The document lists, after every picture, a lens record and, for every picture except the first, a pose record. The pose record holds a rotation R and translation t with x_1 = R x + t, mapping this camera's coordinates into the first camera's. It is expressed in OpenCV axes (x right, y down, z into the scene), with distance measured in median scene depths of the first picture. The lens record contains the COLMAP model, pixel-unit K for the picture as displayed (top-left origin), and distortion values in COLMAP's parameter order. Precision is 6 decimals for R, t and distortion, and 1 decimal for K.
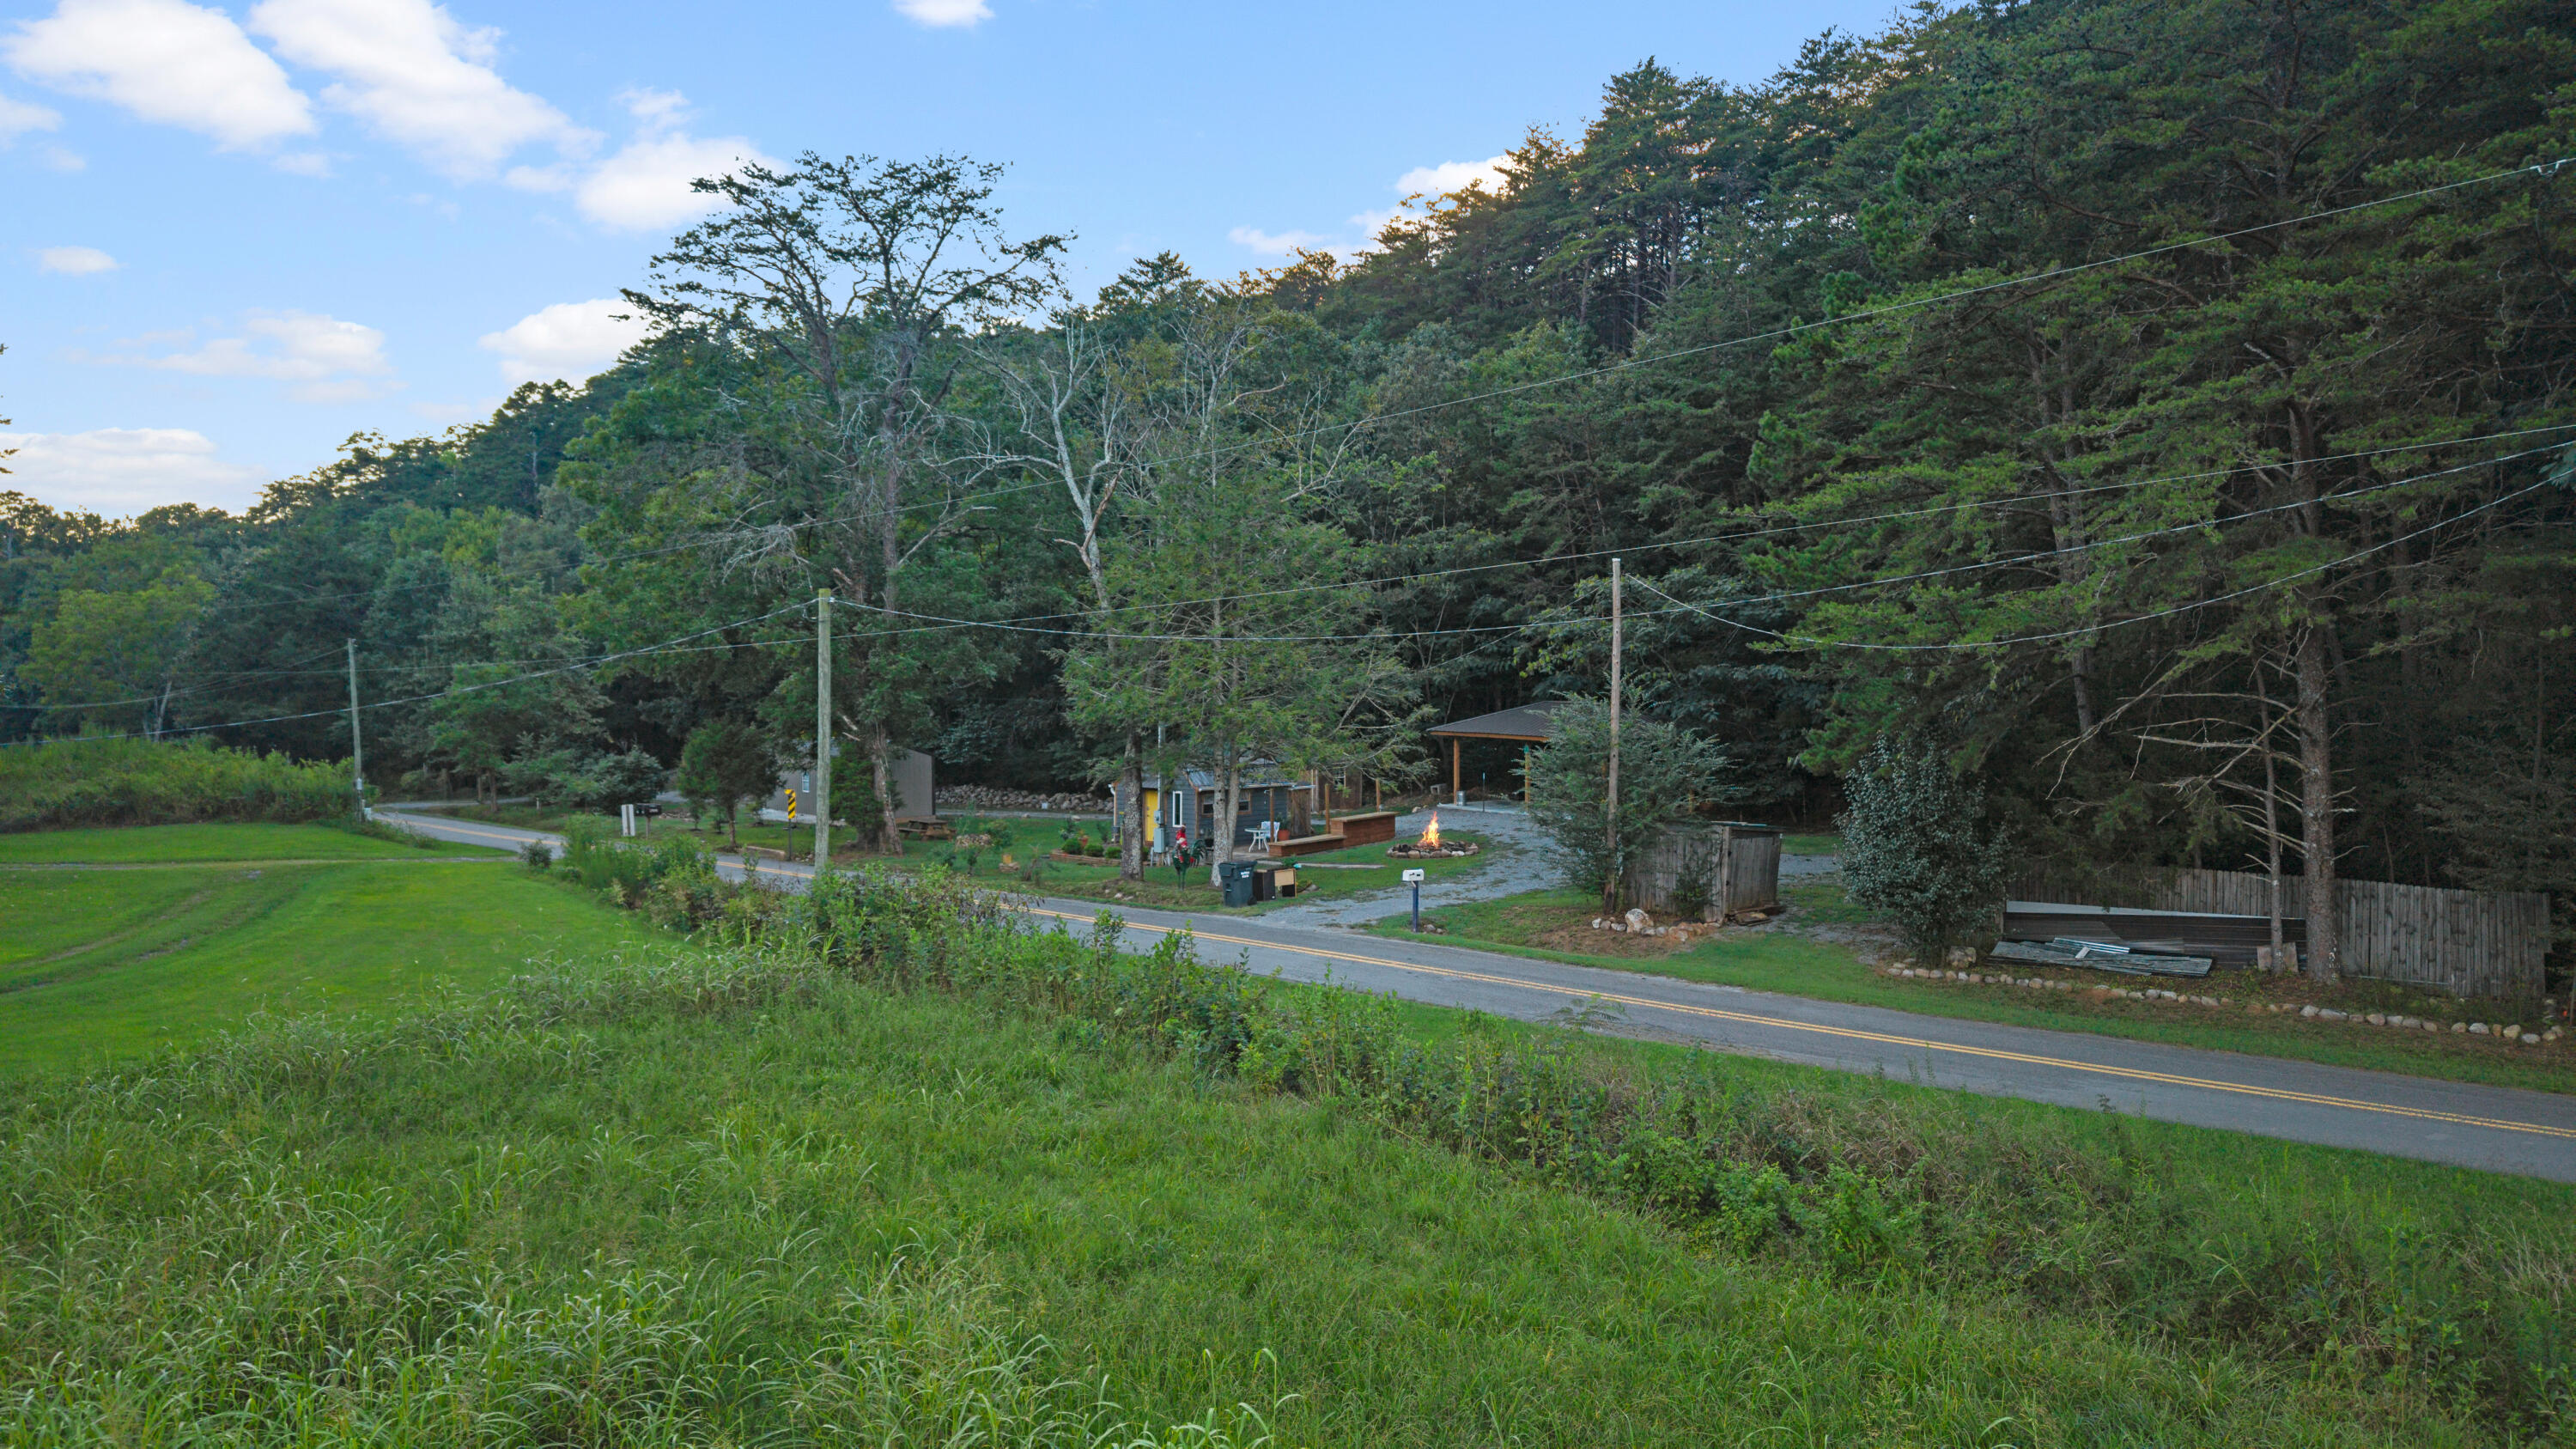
lens RADIAL K [[1715.0, 0, 1266.9], [0, 1715.0, 734.1], [0, 0, 1]] dist [0.034588, -0.026836]
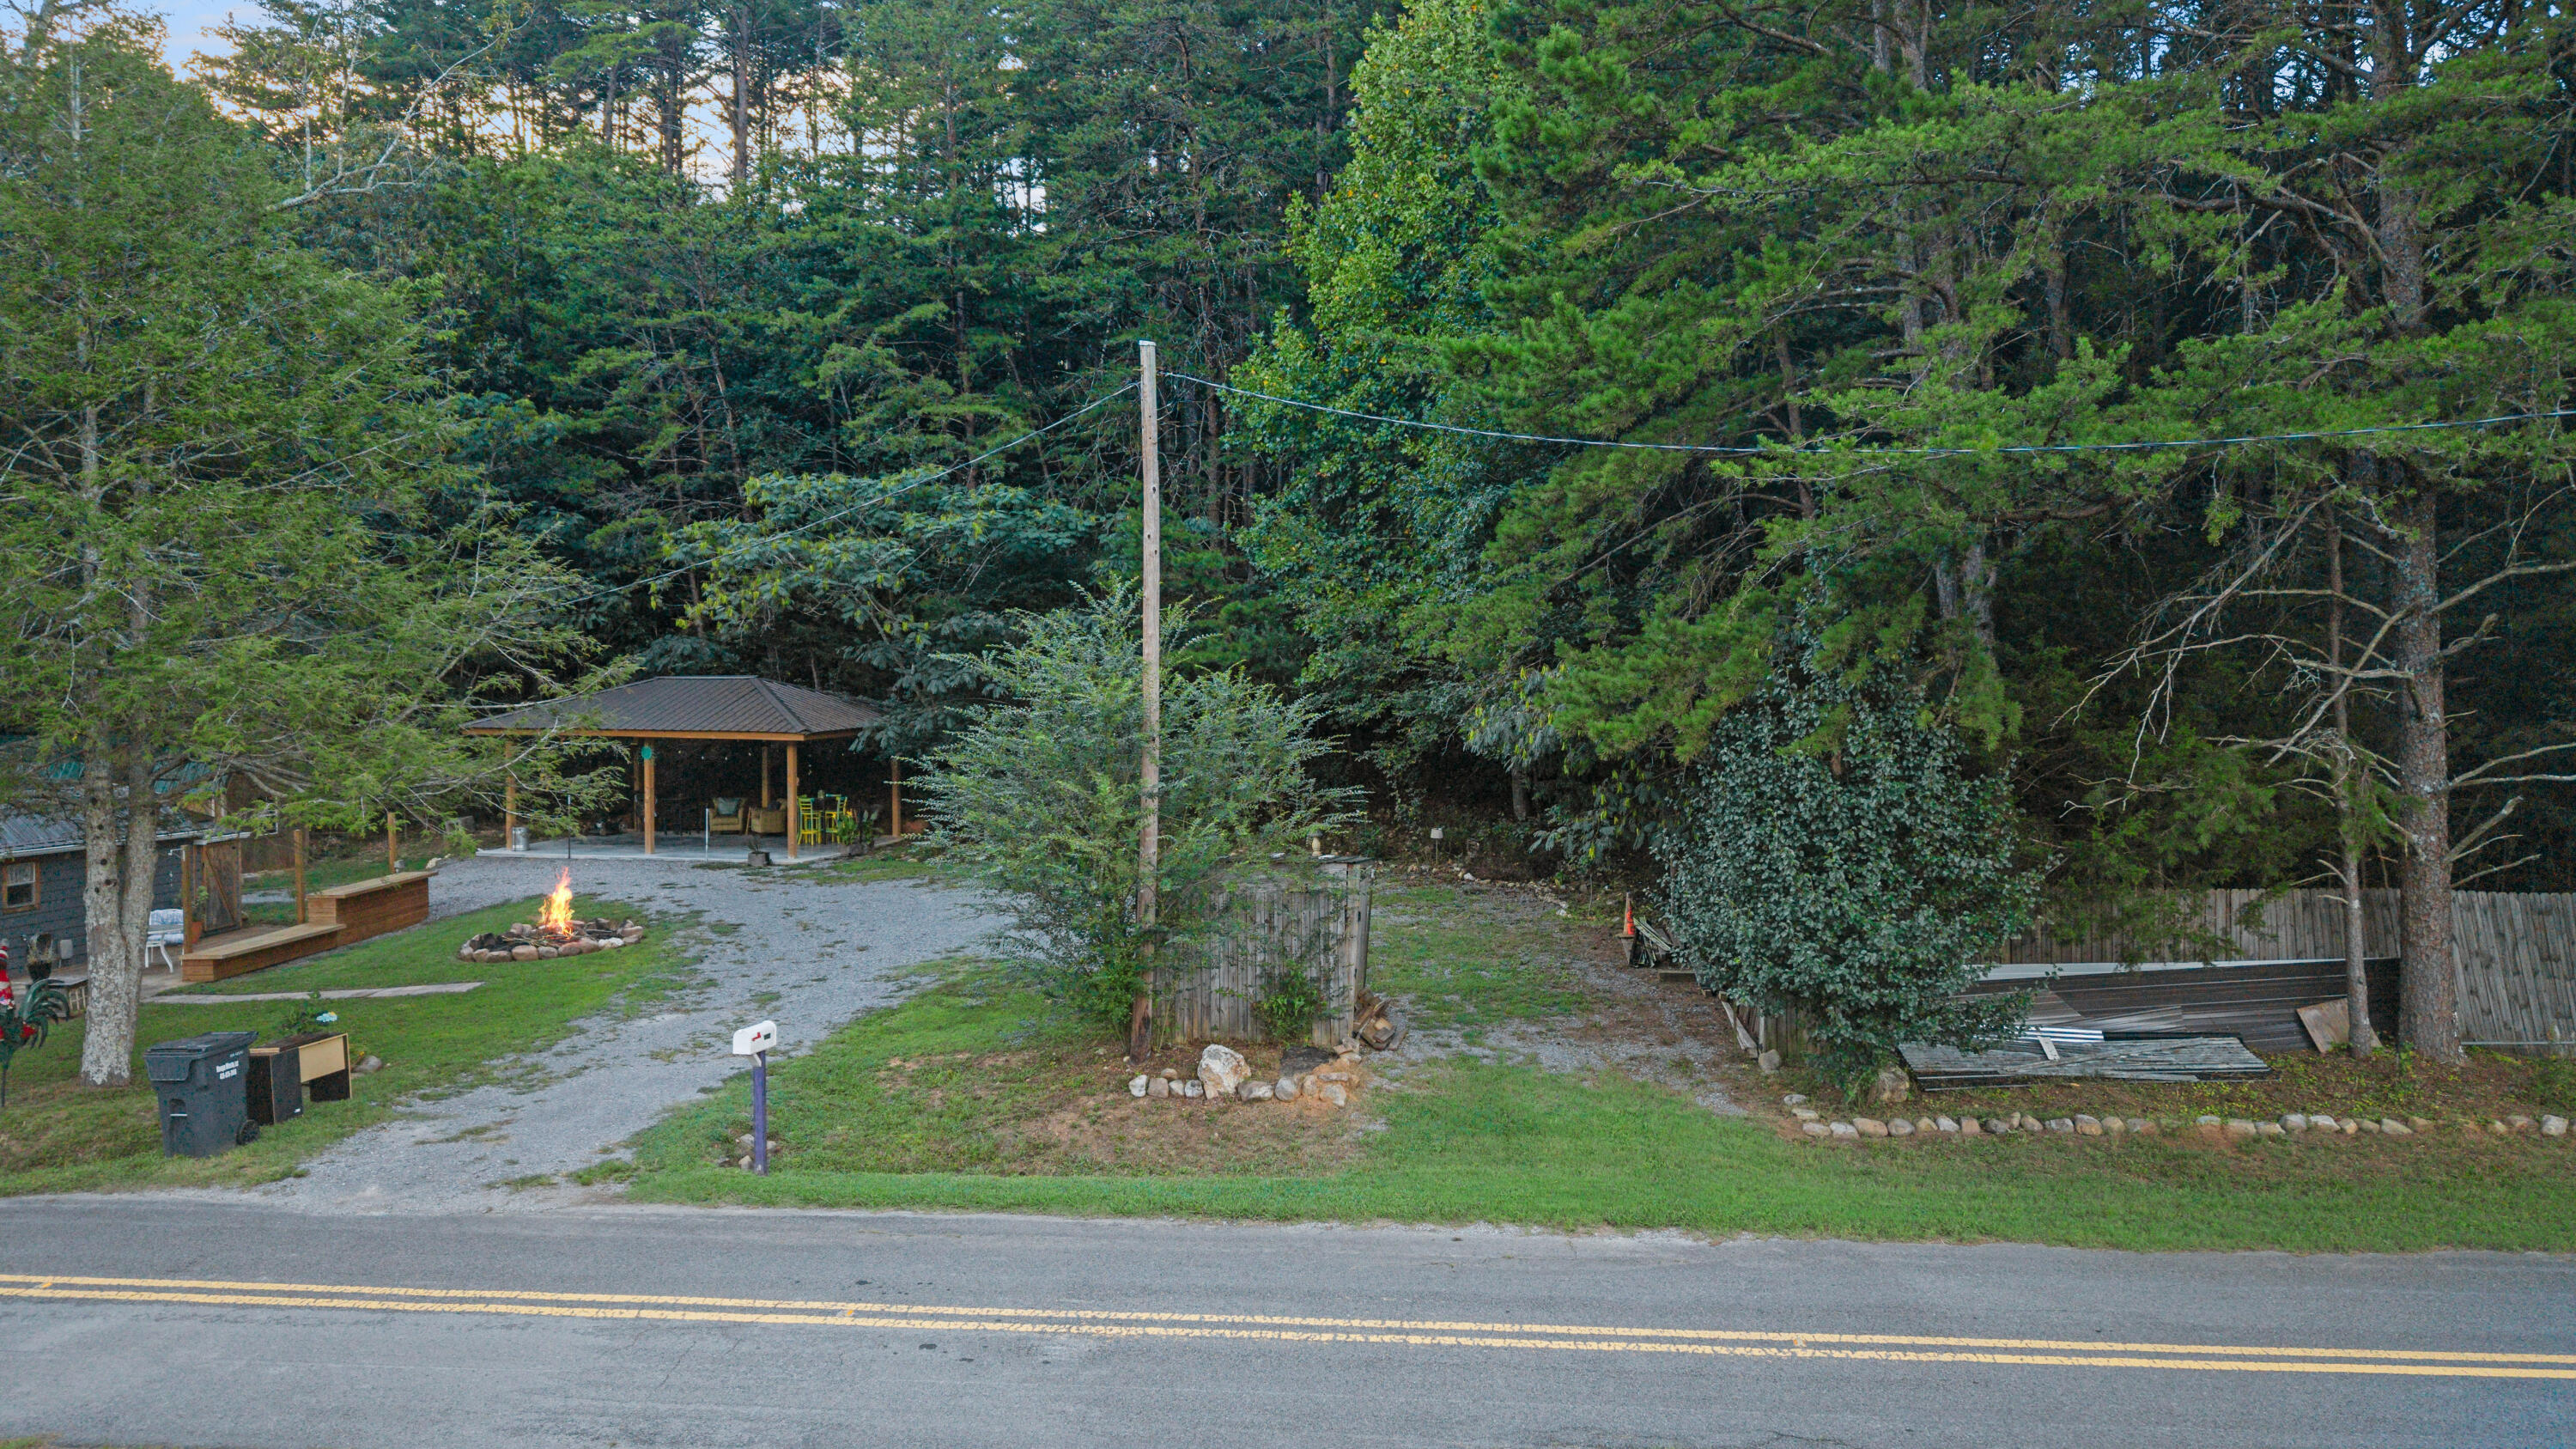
lens RADIAL K [[1715.0, 0, 1259.9], [0, 1715.0, 687.0], [0, 0, 1]] dist [0.034588, -0.026836]
pose [[0.801119, -0.009186, 0.598435, -0.056331], [0.029626, 0.999265, -0.024321, 0.009030], [-0.597772, 0.037213, 0.800802, 0.487434]]
